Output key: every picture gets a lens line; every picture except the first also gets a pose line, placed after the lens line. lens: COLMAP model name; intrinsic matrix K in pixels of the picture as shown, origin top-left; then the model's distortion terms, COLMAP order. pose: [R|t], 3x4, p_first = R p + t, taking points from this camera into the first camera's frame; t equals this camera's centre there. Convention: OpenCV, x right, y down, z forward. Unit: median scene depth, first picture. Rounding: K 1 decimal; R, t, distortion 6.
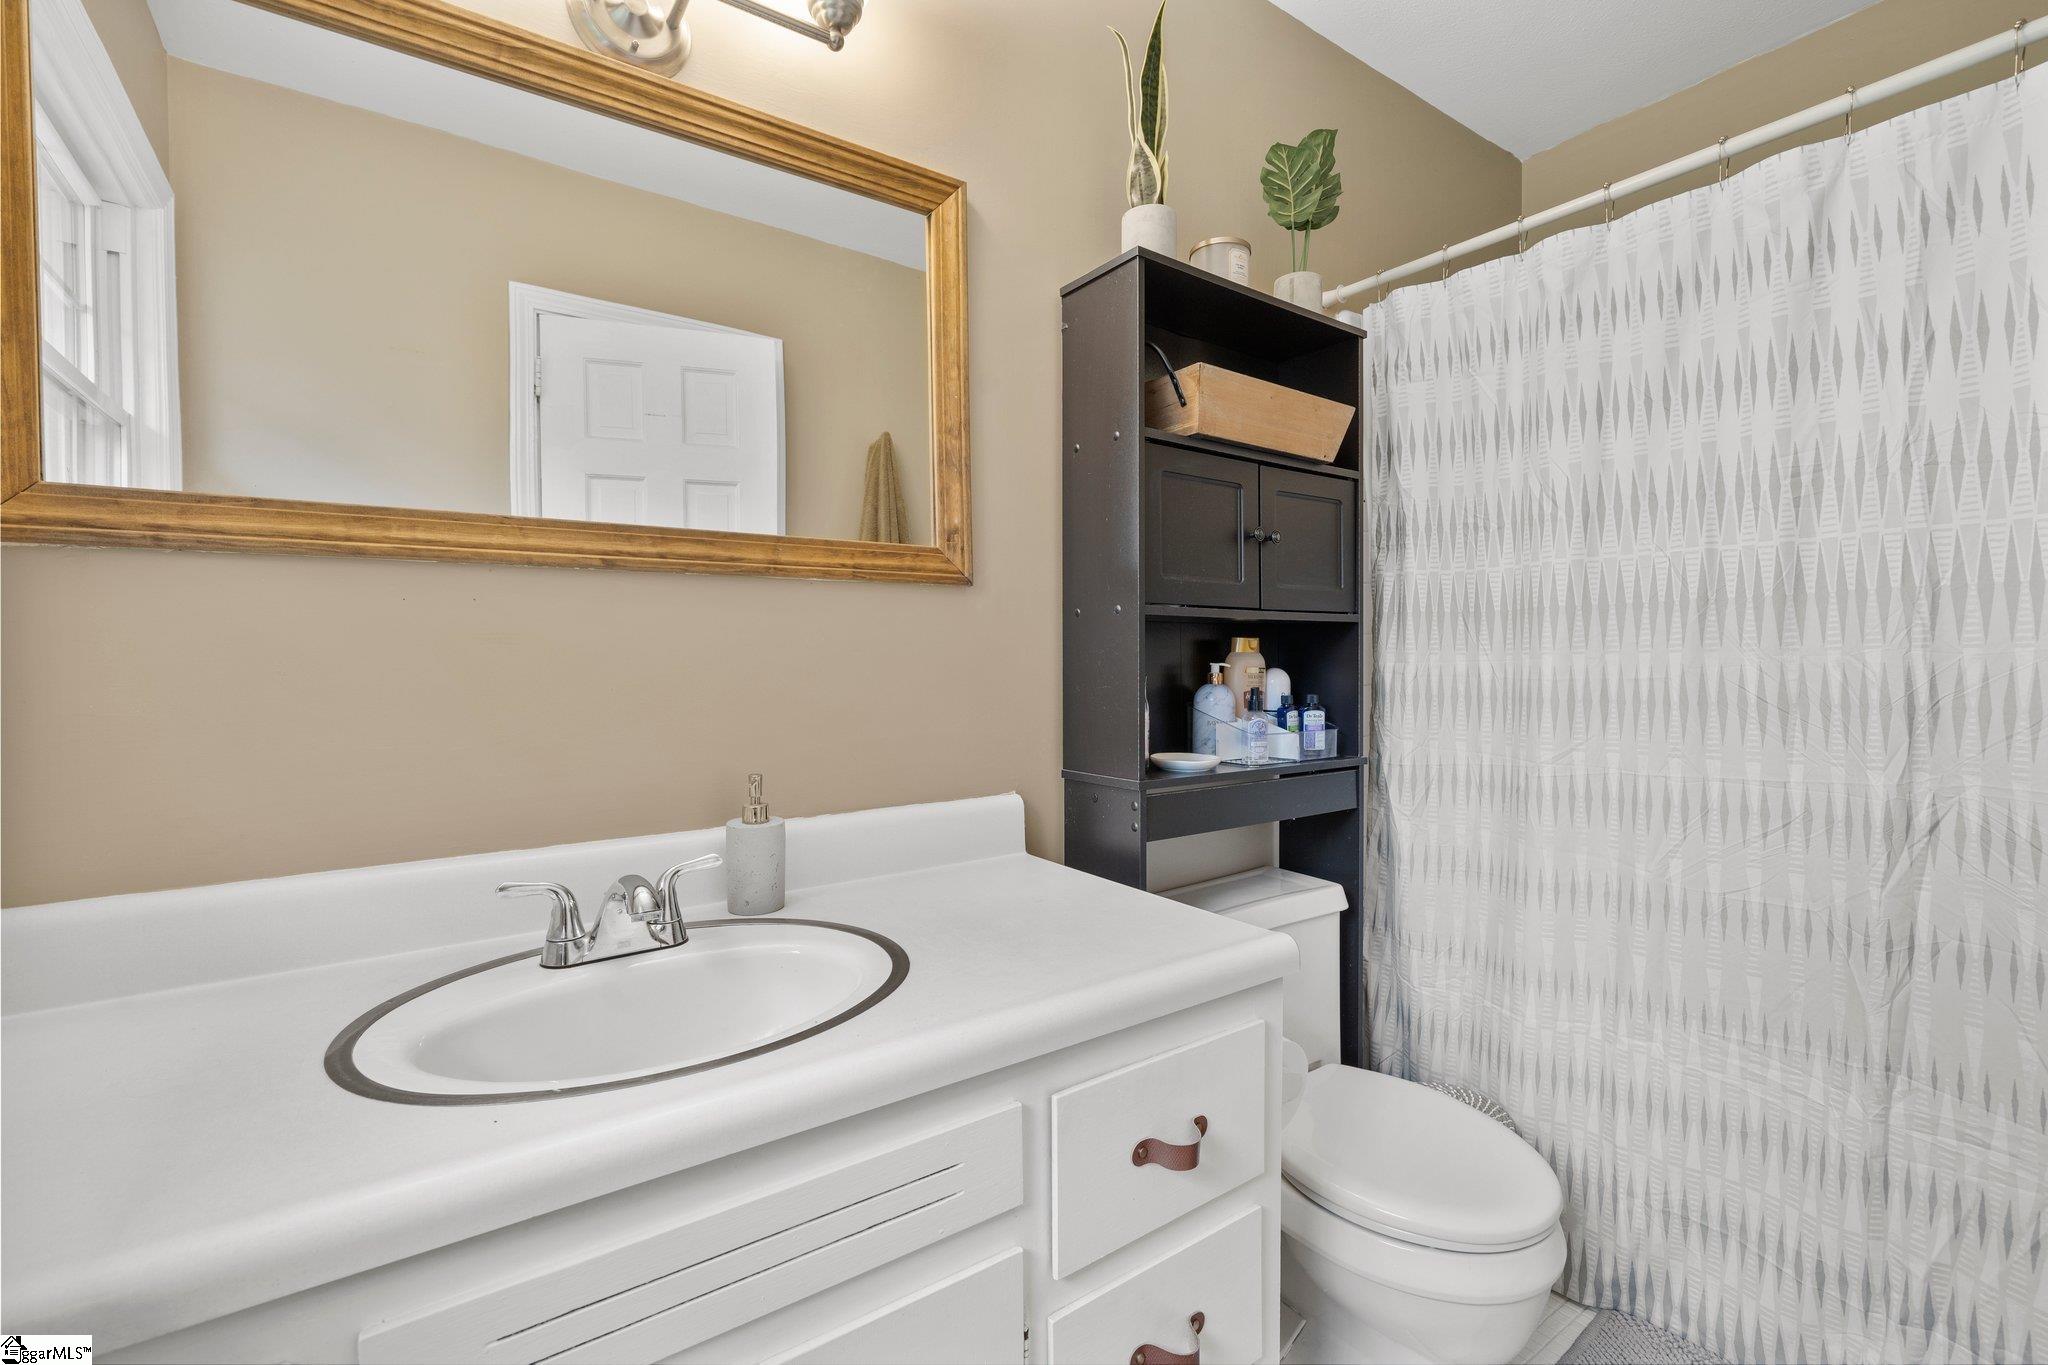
lens RADIAL K [[883.4, 0, 1022.3], [0, 883.4, 673.1], [0, 0, 1]] dist [0.002180, -0.000472]
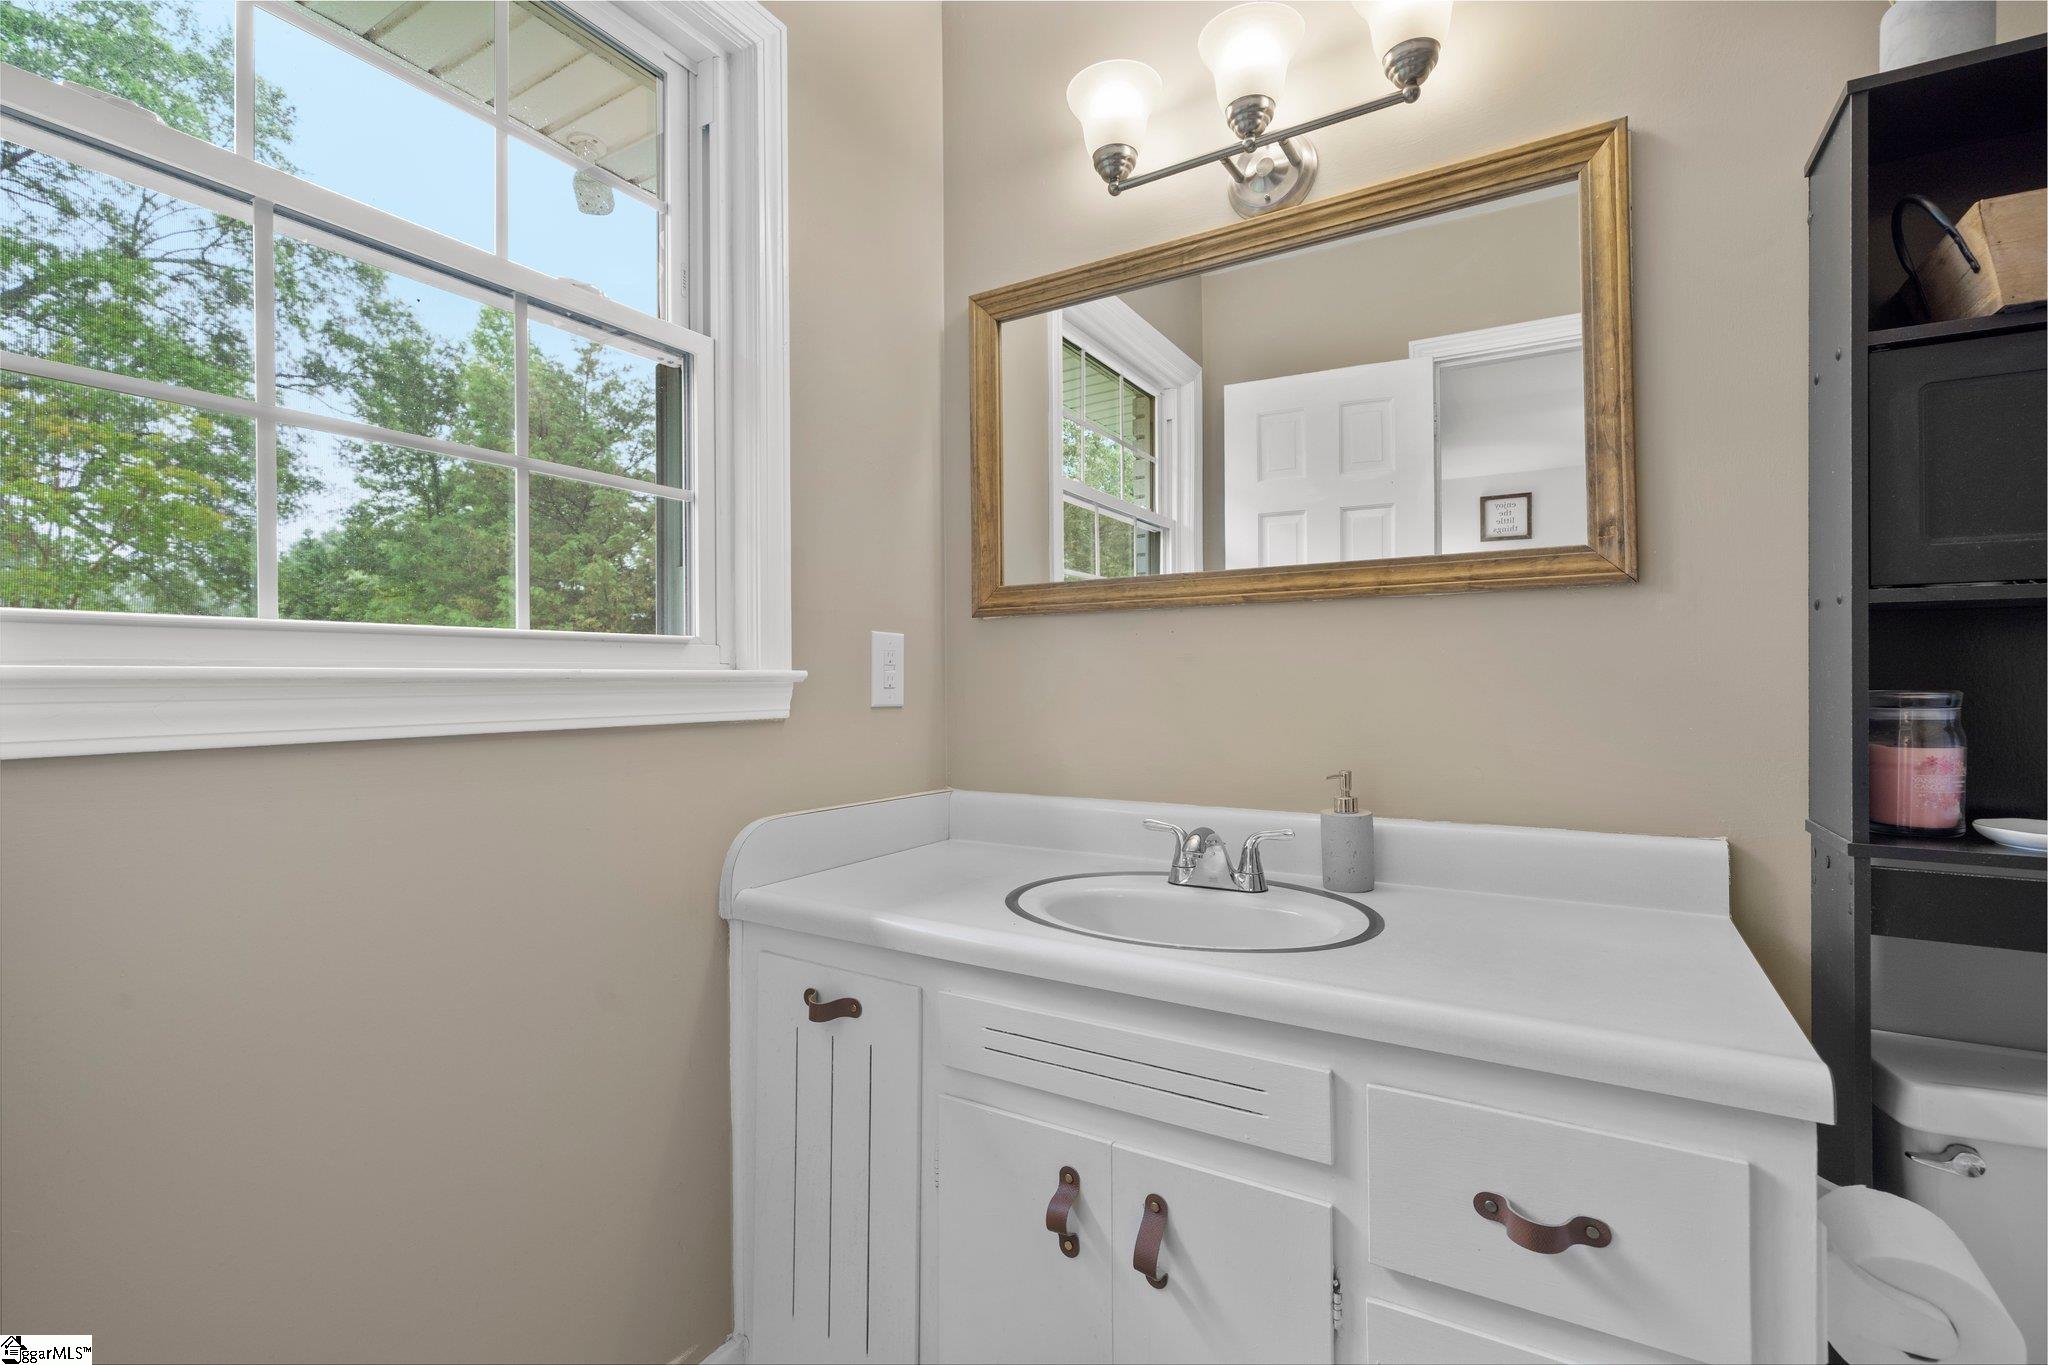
lens RADIAL K [[929.0, 0, 1018.0], [0, 929.0, 676.9], [0, 0, 1]] dist [-0.000978, 0.000385]
pose [[0.405130, 0.000252, -0.914259, 0.567483], [-0.011780, 0.999918, -0.004945, 0.002516], [0.914183, 0.012774, 0.405100, 0.106505]]
